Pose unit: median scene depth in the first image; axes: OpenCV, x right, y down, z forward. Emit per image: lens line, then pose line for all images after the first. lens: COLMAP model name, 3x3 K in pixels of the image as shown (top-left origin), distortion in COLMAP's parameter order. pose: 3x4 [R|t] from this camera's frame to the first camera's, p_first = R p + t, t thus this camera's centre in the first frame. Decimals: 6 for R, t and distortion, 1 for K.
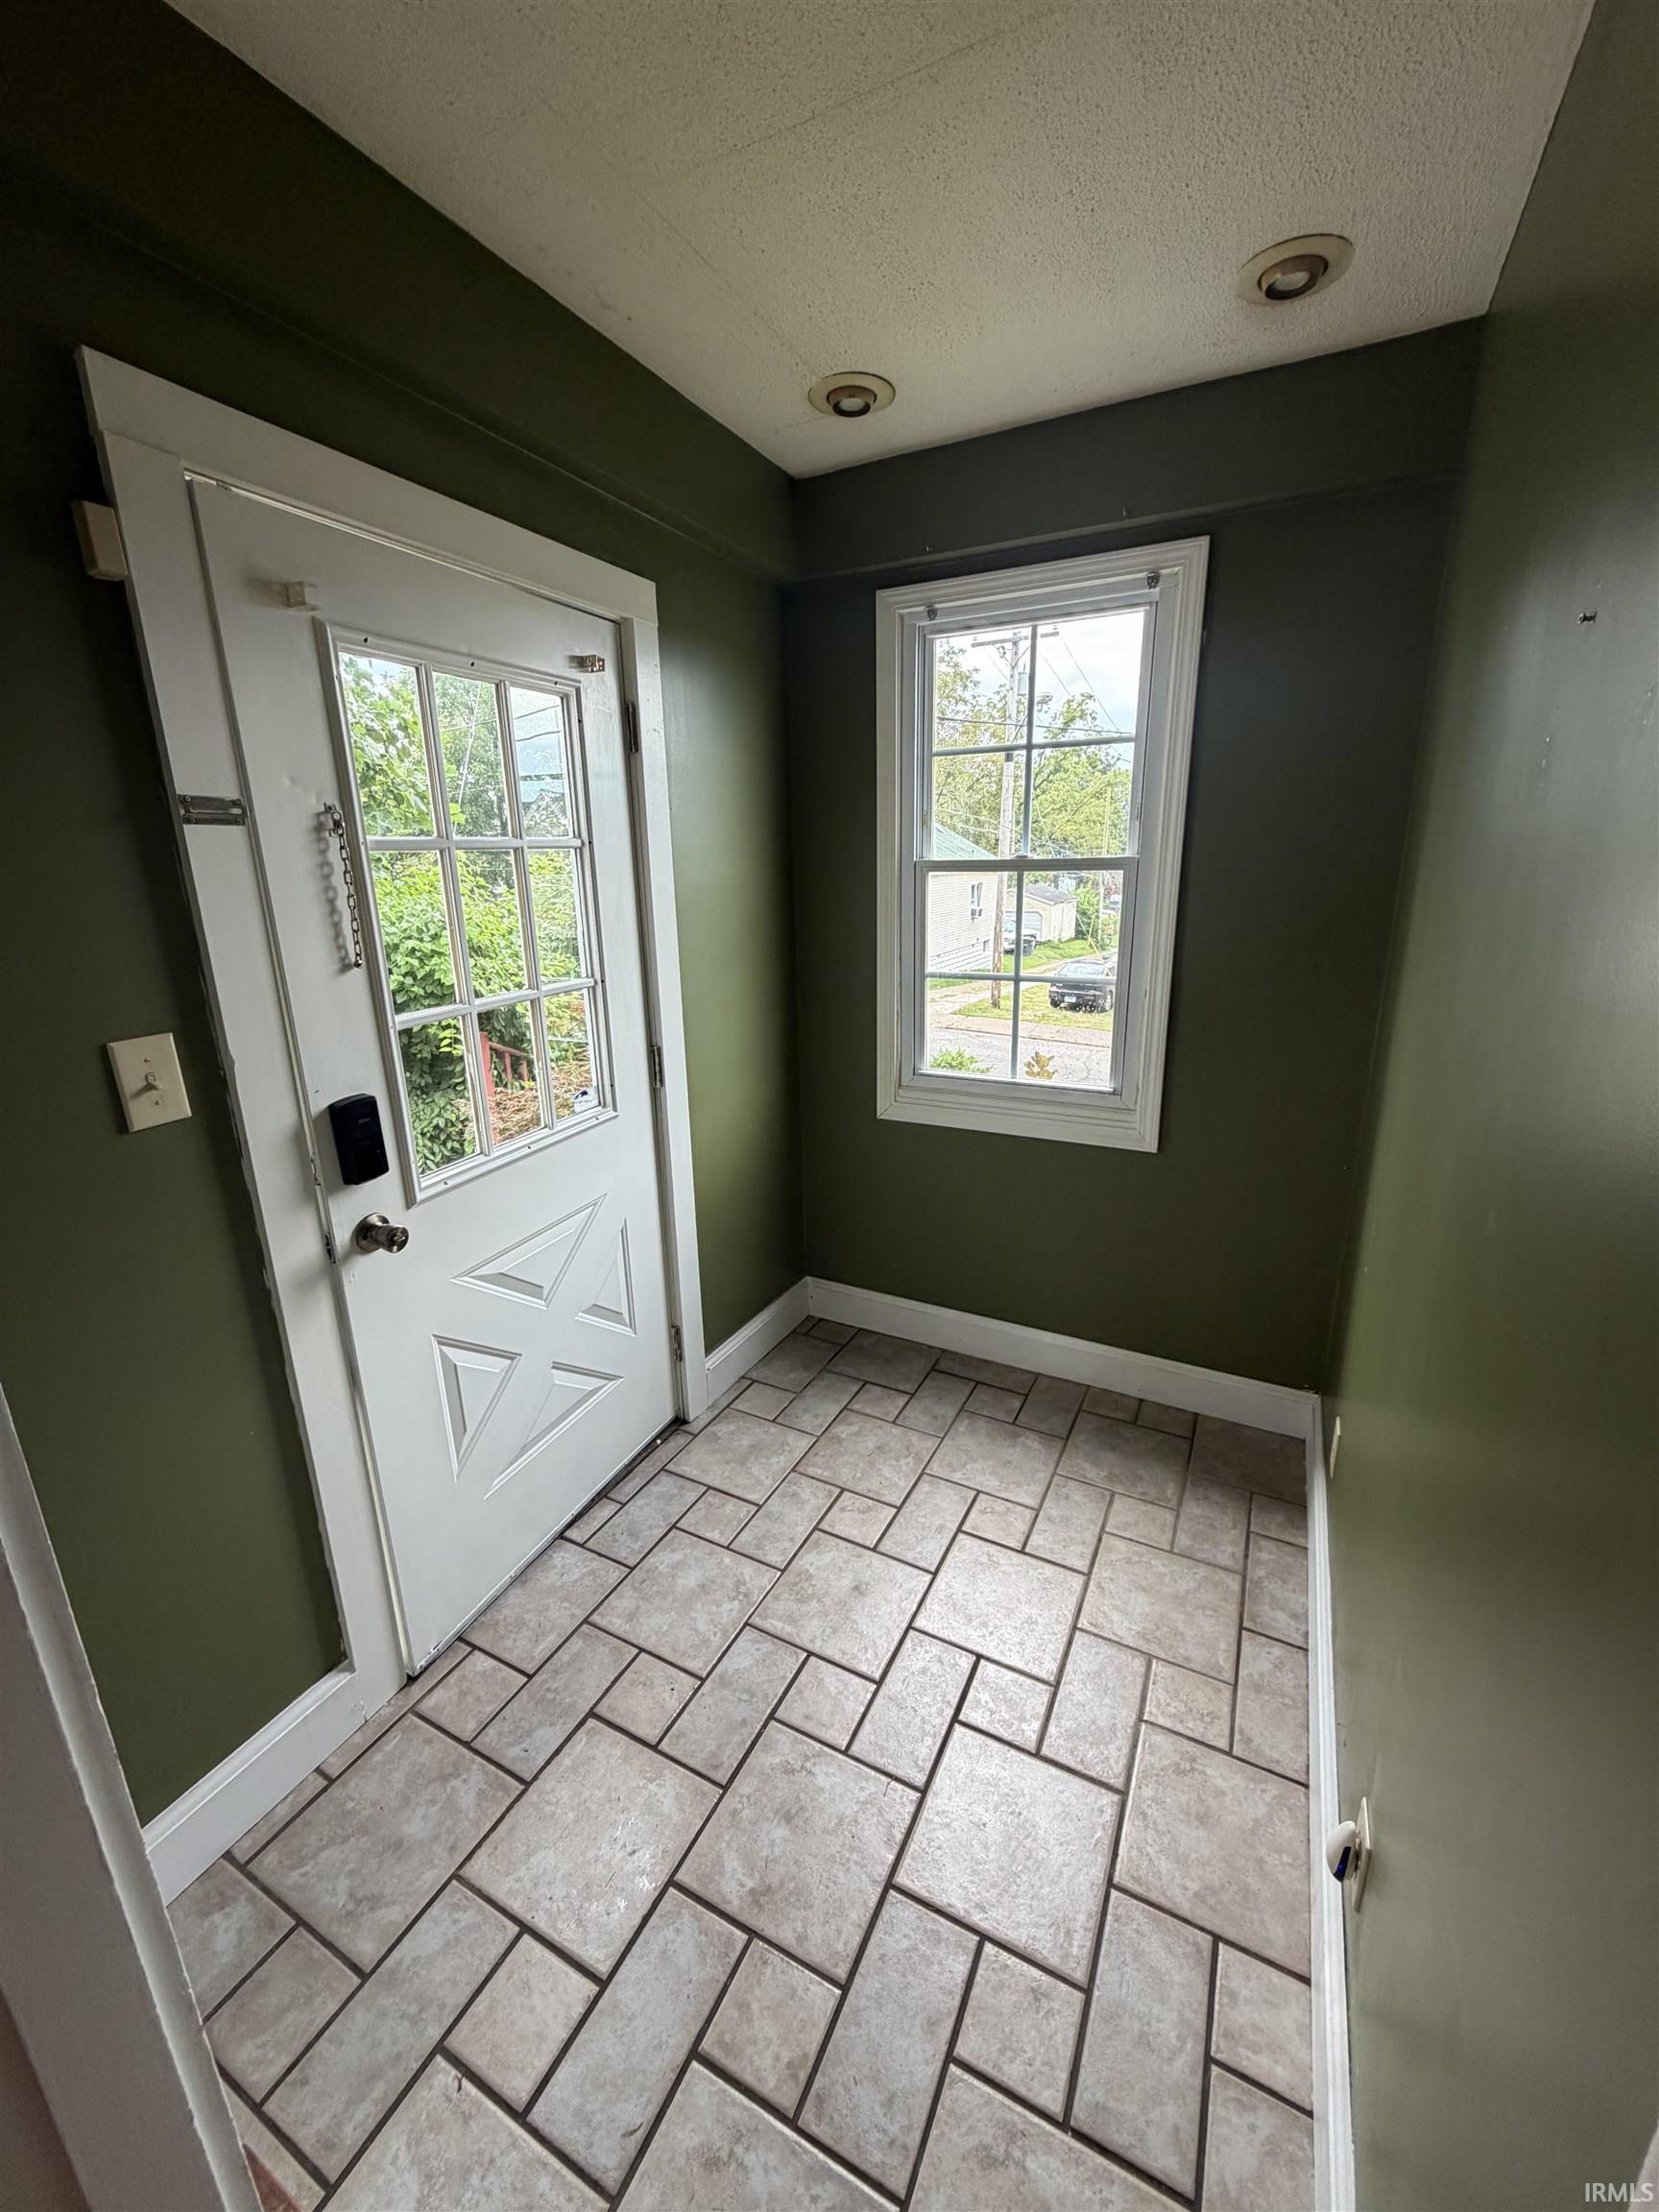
lens RADIAL K [[889.2, 0, 823.4], [0, 889.2, 1099.6], [0, 0, 1]] dist [-0.006447, 0.000216]
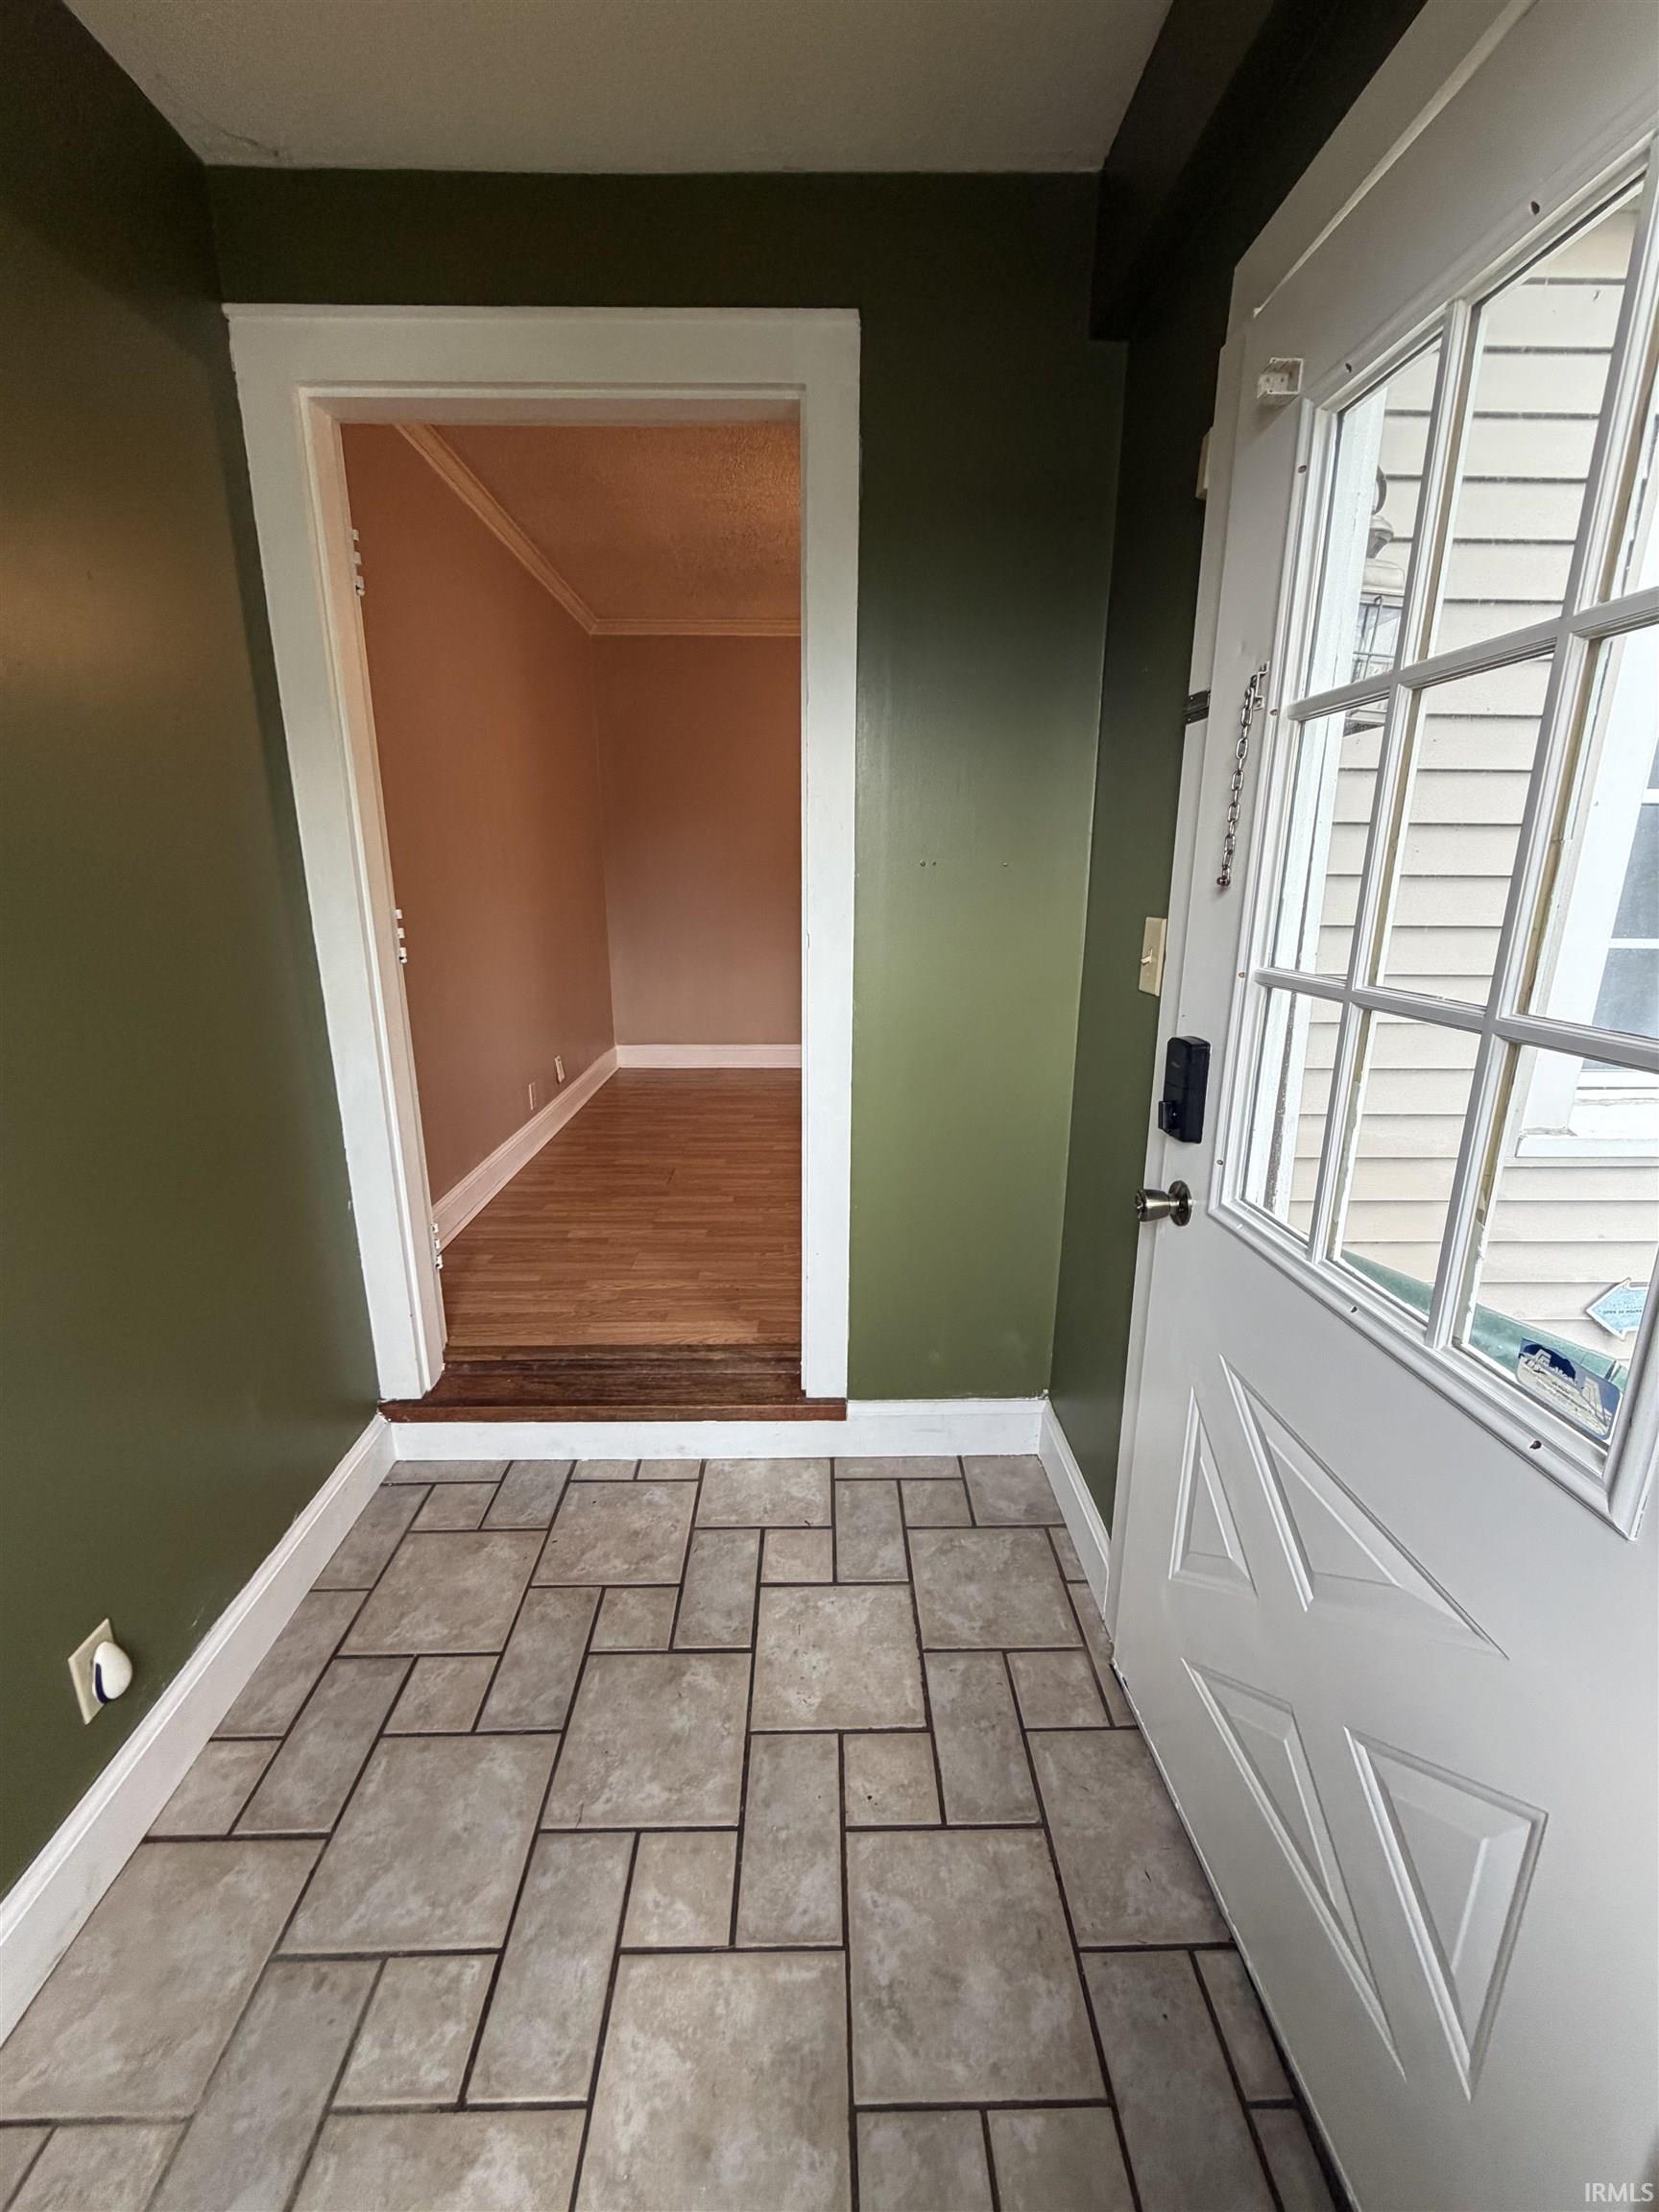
lens RADIAL K [[889.2, 0, 830.0], [0, 889.2, 1104.0], [0, 0, 1]] dist [-0.006447, 0.000216]
pose [[-0.879493, 0.132503, -0.457093, 0.151786], [-0.119170, 0.868544, 0.481071, -0.276132], [0.460749, 0.477571, -0.748088, 1.339940]]
